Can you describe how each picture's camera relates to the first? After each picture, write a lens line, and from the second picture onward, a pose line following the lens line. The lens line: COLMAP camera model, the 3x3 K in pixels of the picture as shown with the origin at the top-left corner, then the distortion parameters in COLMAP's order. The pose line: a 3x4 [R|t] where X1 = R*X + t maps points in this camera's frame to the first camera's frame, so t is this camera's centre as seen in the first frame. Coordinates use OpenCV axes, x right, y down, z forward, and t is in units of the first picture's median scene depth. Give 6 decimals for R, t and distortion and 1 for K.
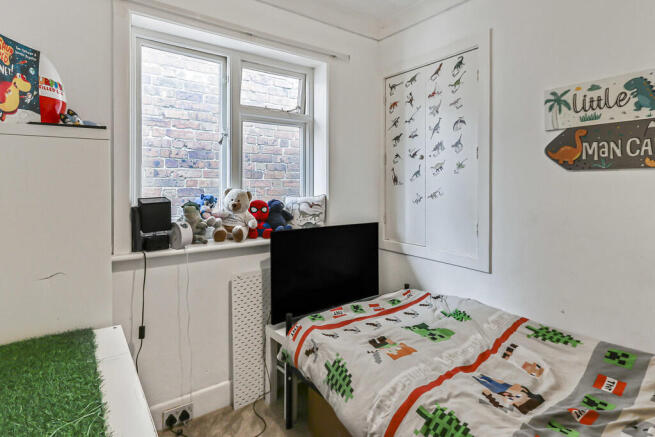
lens RADIAL K [[350.4, 0, 324.5], [0, 350.4, 190.2], [0, 0, 1]] dist [0.012180, 0.000314]
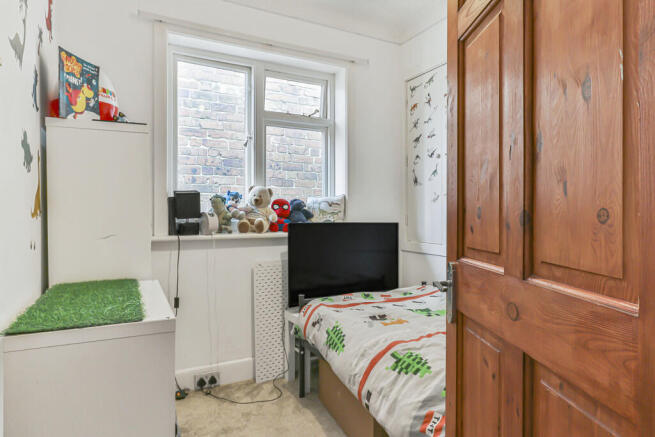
lens RADIAL K [[386.2, 0, 327.5], [0, 386.2, 218.5], [0, 0, 1]] dist [-0.002947, 0.000257]
pose [[0.990569, 0.000422, -0.137017, 0.131342], [-0.000079, 0.999997, 0.002509, 0.097187], [0.137018, -0.002475, 0.990565, -0.173982]]
